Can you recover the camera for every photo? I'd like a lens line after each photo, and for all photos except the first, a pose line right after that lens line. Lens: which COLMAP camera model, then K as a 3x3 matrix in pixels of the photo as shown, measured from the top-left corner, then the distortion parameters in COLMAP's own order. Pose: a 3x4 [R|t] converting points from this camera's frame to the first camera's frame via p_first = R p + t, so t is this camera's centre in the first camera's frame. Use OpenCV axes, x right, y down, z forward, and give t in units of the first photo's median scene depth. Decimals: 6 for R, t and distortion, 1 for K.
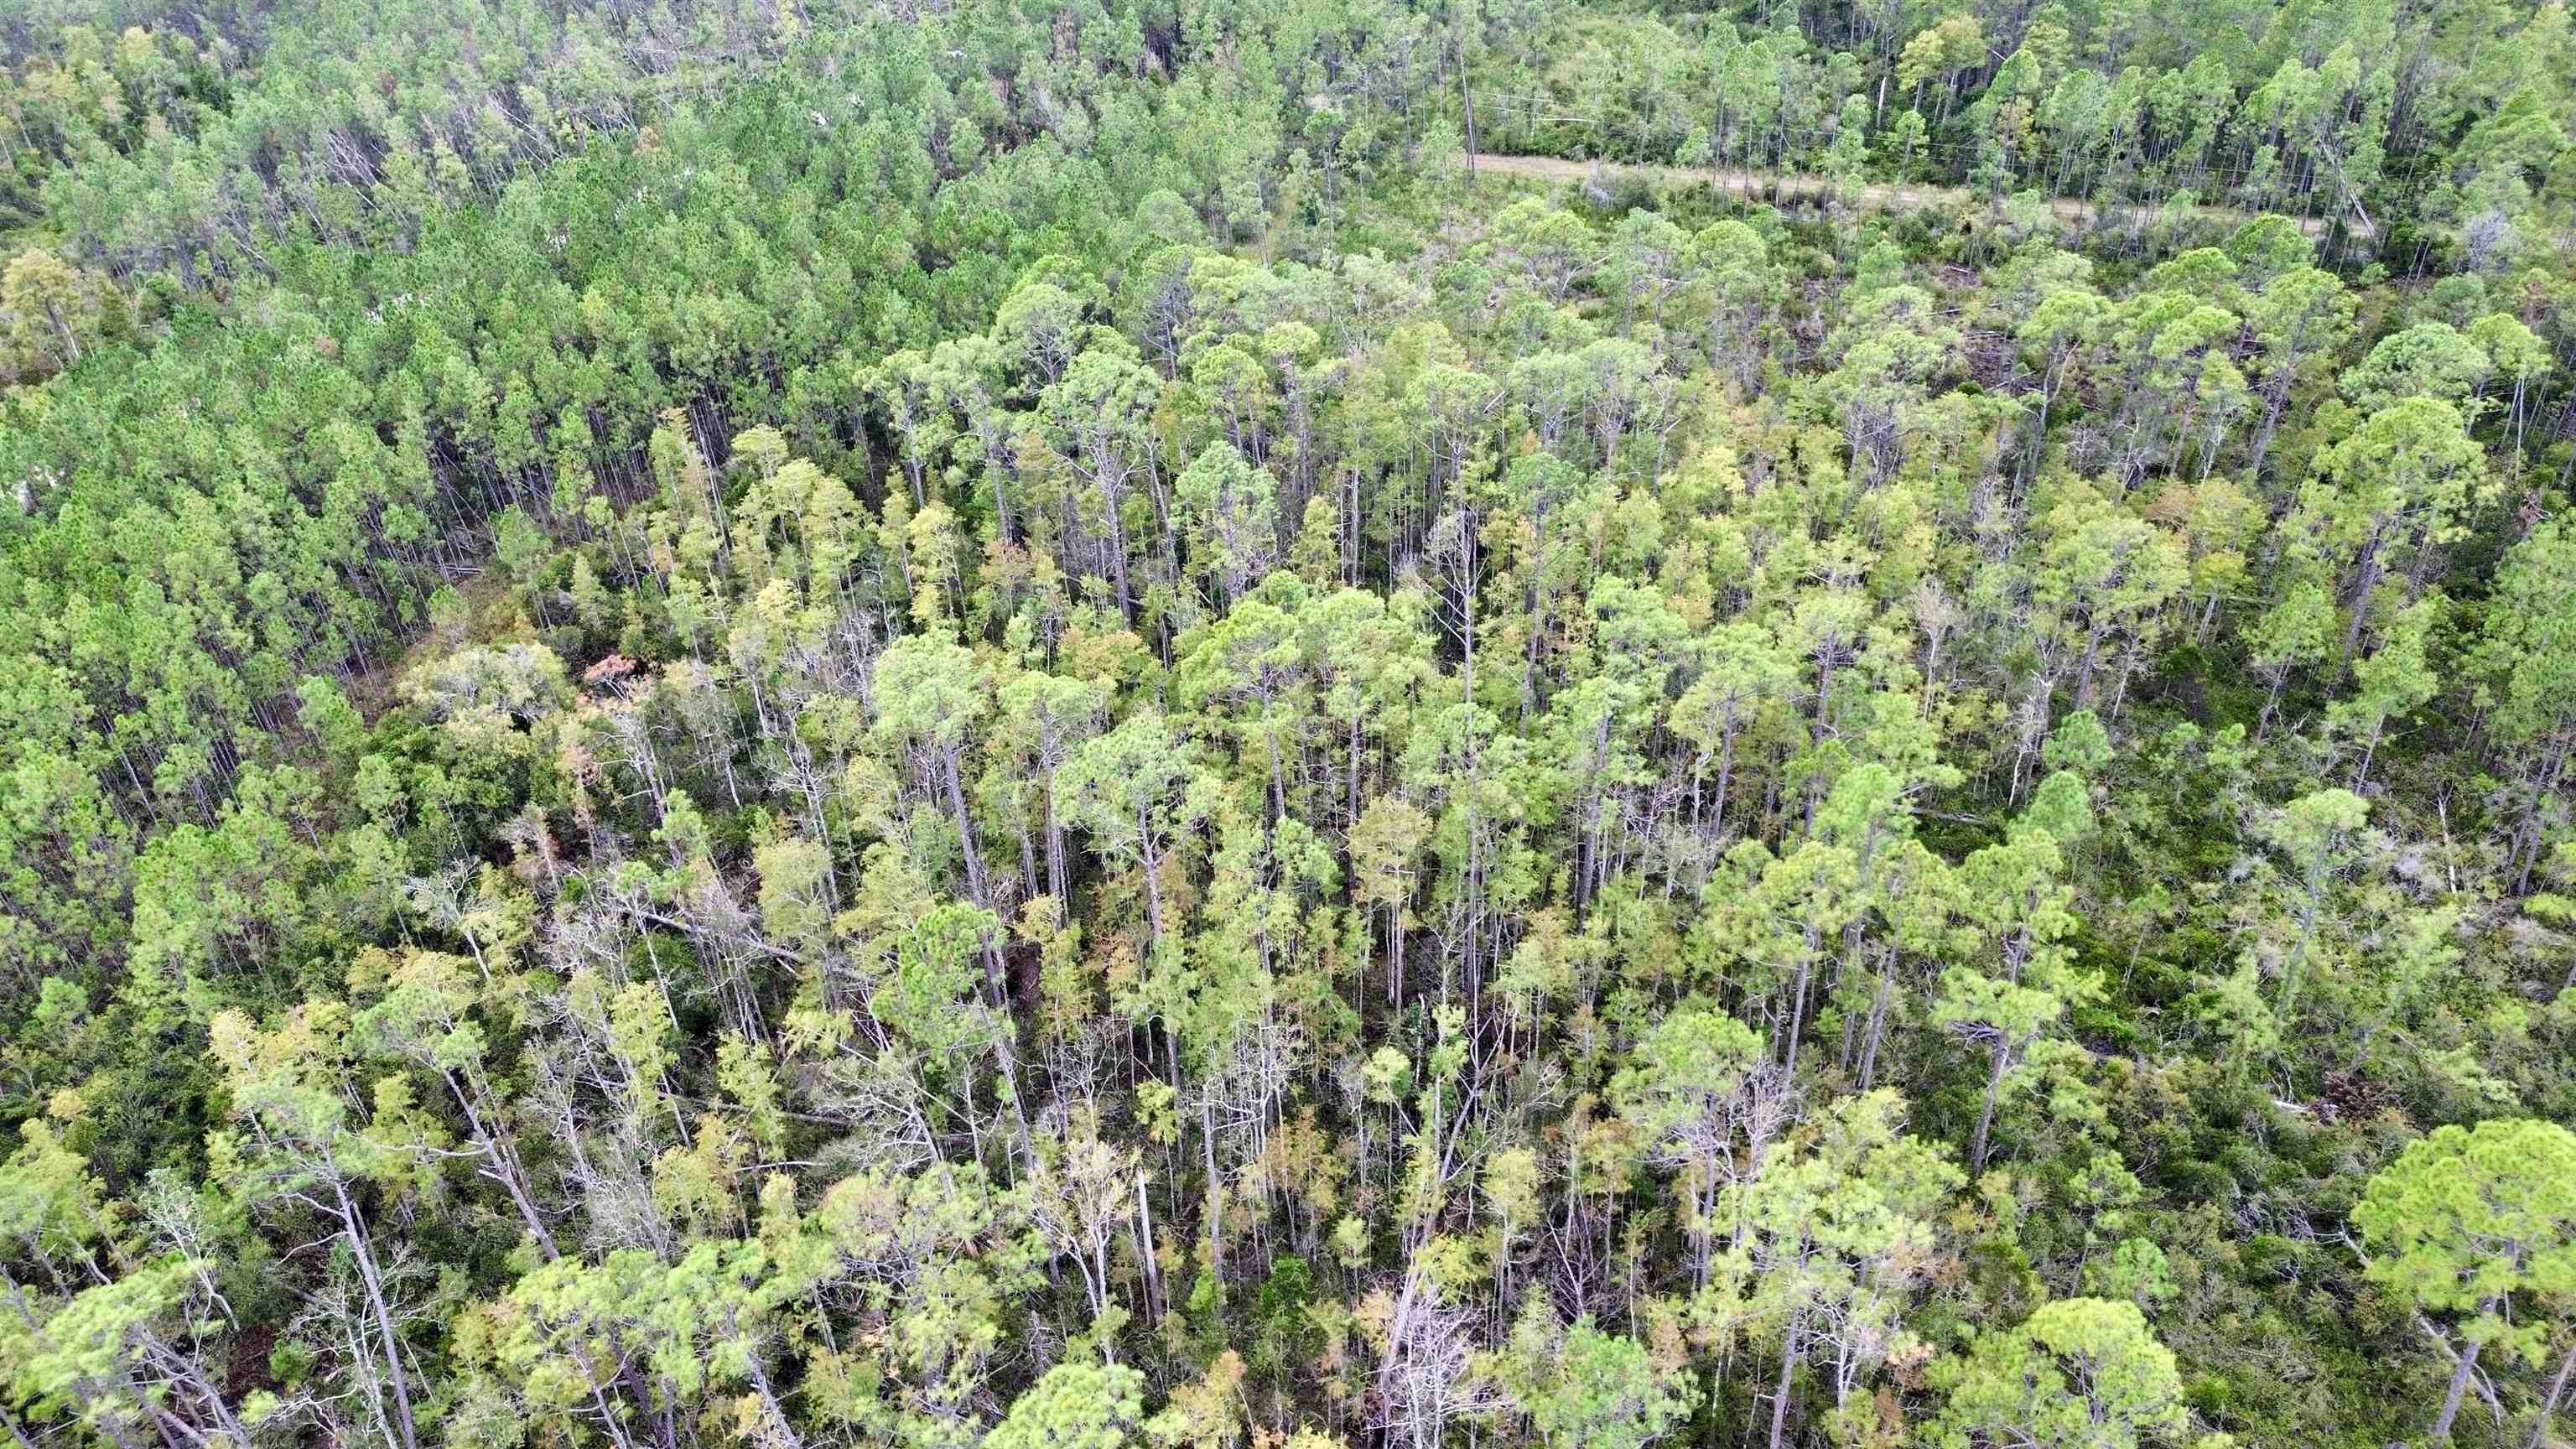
lens RADIAL K [[1840.0, 0, 1278.2], [0, 1840.0, 726.1], [0, 0, 1]] dist [0.089423, -0.090240]
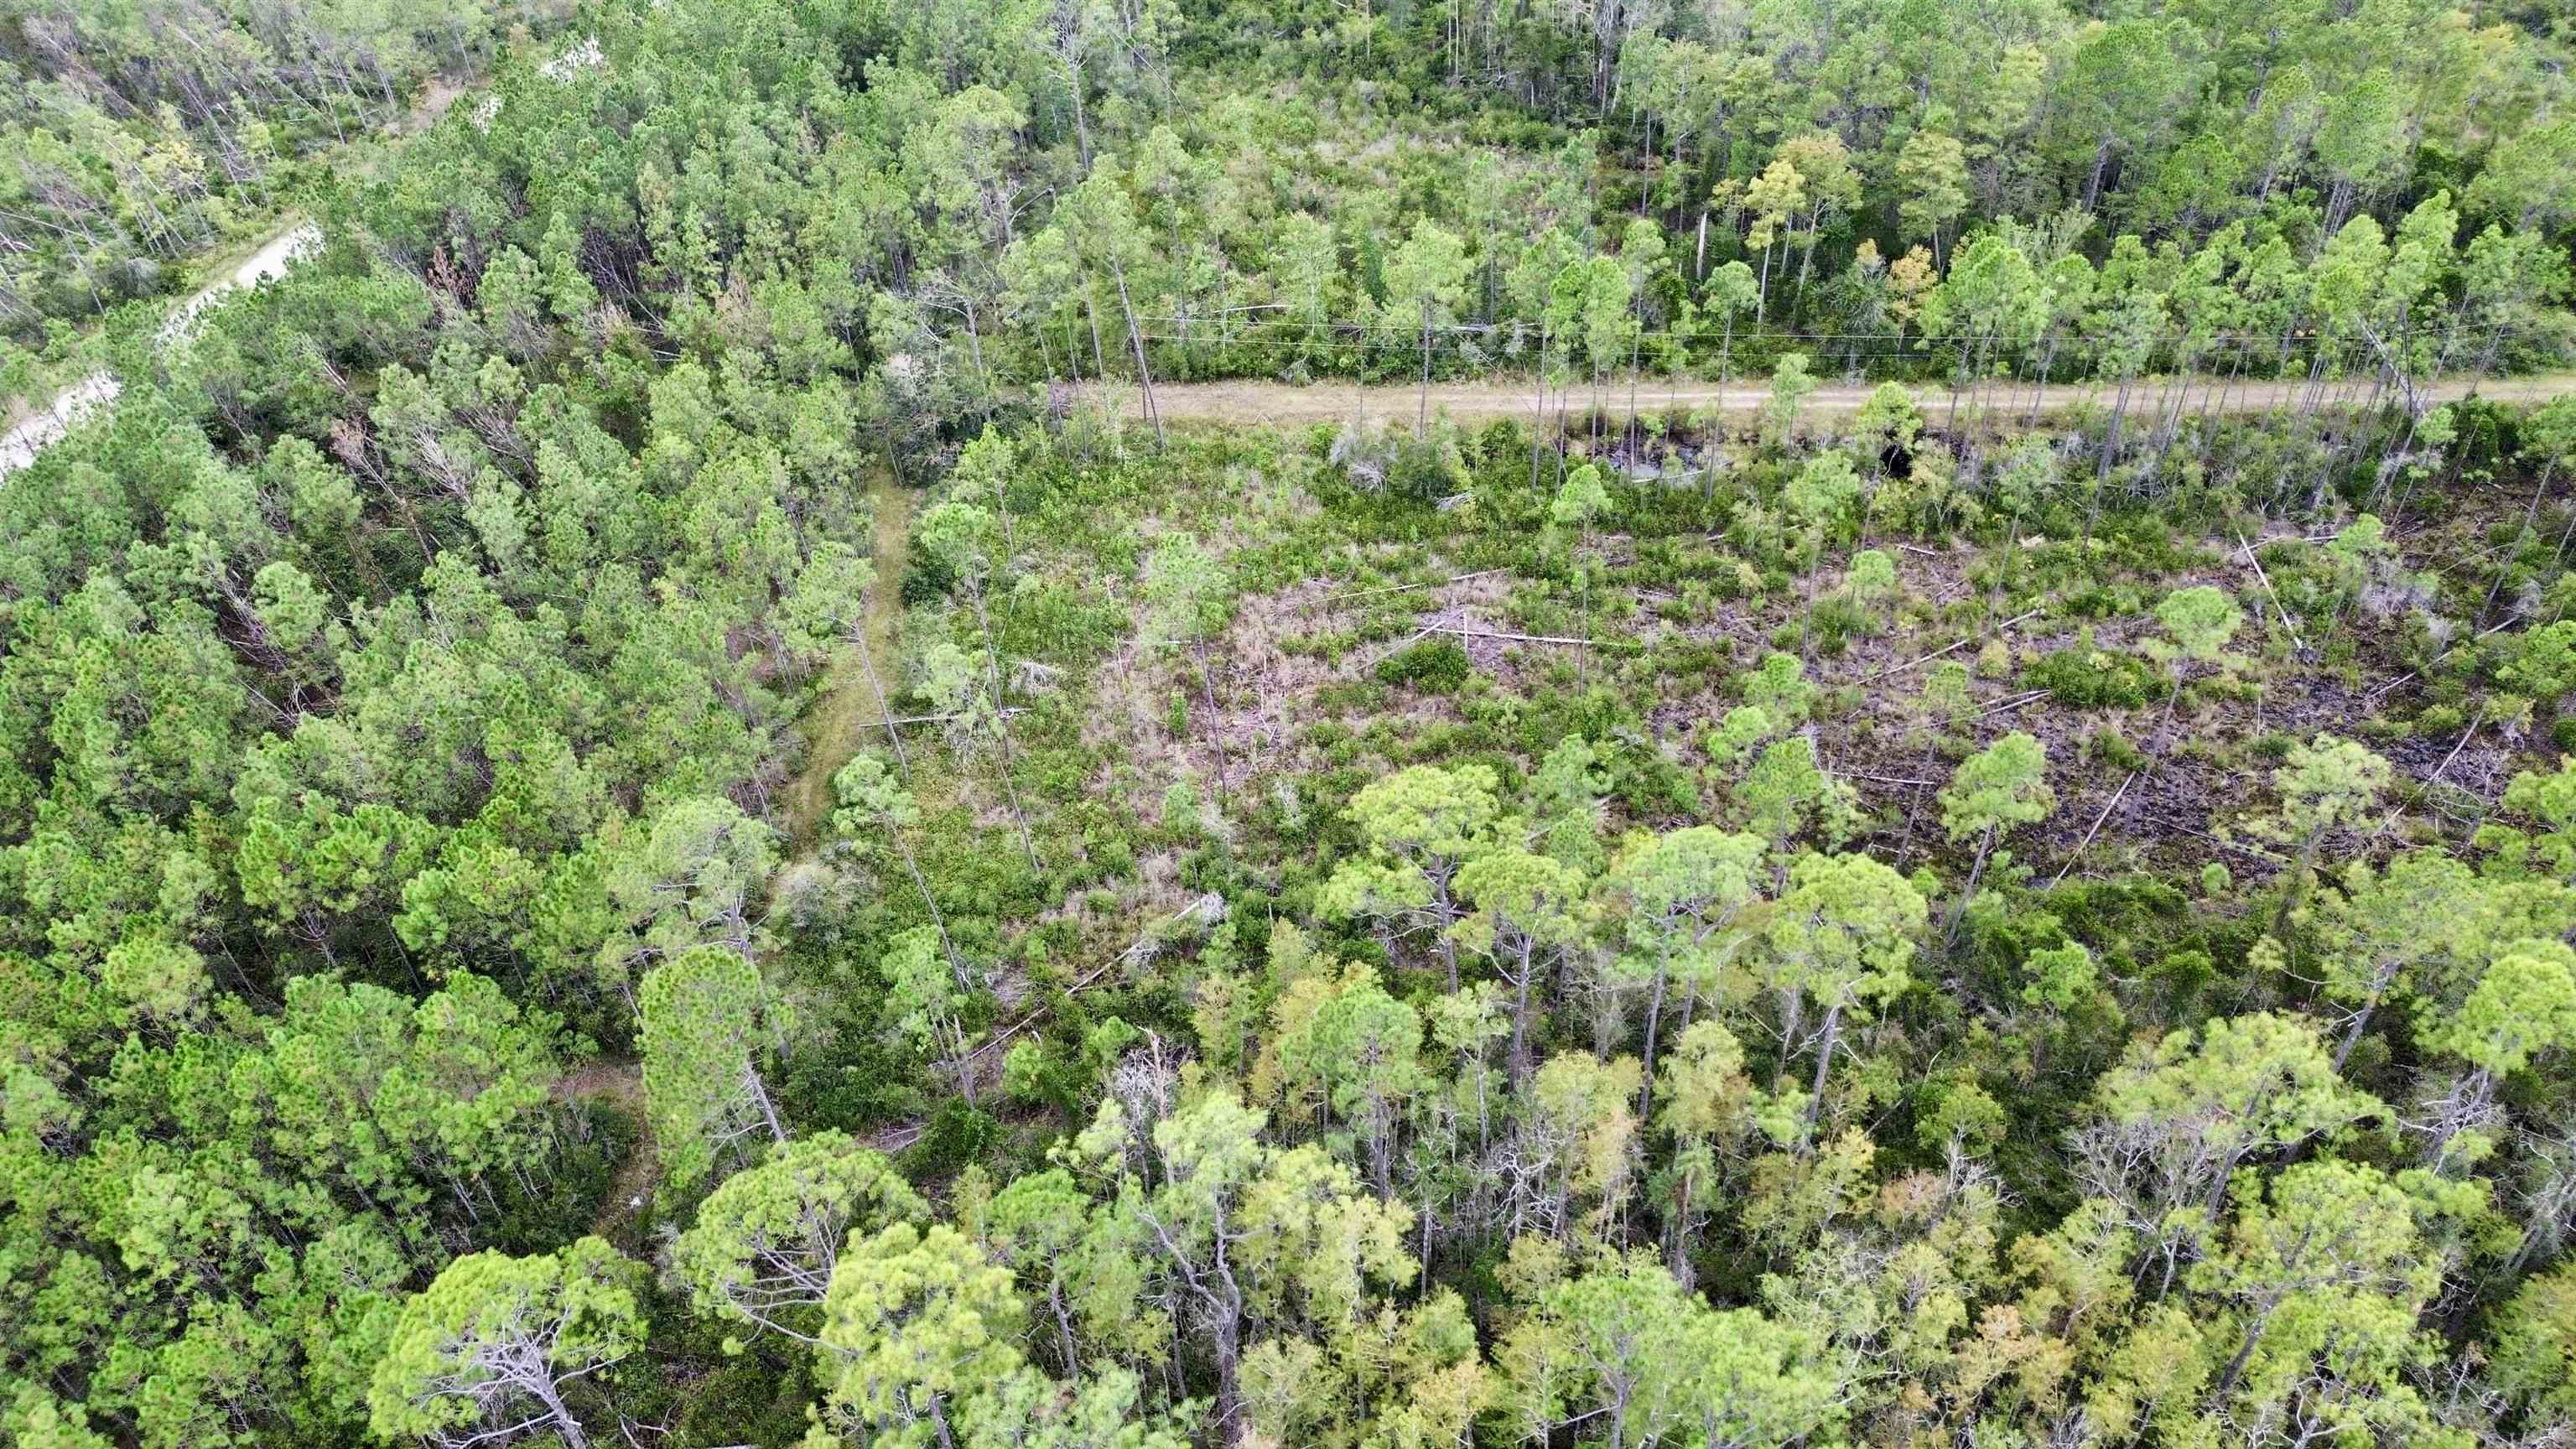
lens RADIAL K [[1840.0, 0, 1297.5], [0, 1840.0, 723.1], [0, 0, 1]] dist [0.089423, -0.090240]
pose [[0.960364, -0.189307, 0.204606, -0.000914], [0.174036, 0.980583, 0.090382, -0.241747], [-0.217743, -0.051191, 0.974663, 0.333861]]
